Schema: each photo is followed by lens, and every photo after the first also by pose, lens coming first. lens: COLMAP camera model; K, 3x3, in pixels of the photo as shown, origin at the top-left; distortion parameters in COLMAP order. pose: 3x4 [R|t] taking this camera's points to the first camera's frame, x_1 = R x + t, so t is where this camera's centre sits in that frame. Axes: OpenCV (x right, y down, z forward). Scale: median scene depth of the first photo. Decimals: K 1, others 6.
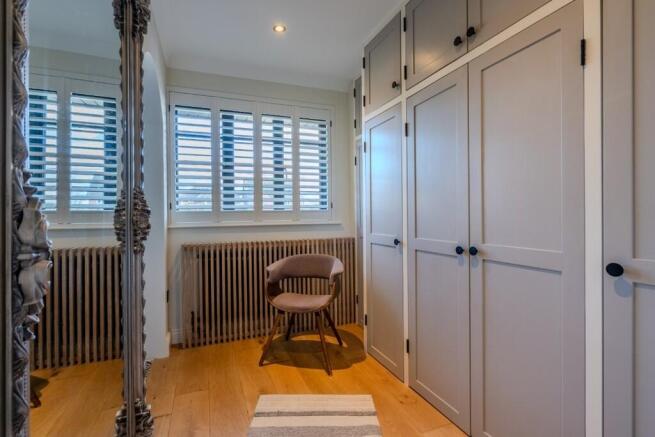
lens RADIAL K [[300.0, 0, 326.0], [0, 300.0, 218.4], [0, 0, 1]] dist [0.000597, 0.000016]
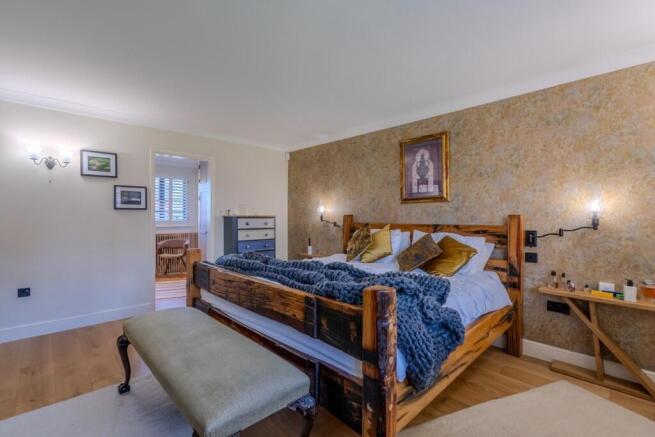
lens RADIAL K [[300.0, 0, 329.2], [0, 300.0, 216.2], [0, 0, 1]] dist [0.000597, 0.000016]
pose [[0.928747, 0.008669, 0.370612, 0.184990], [-0.005885, 0.999945, -0.008644, -0.050393], [-0.370667, 0.005847, 0.928748, -1.656022]]
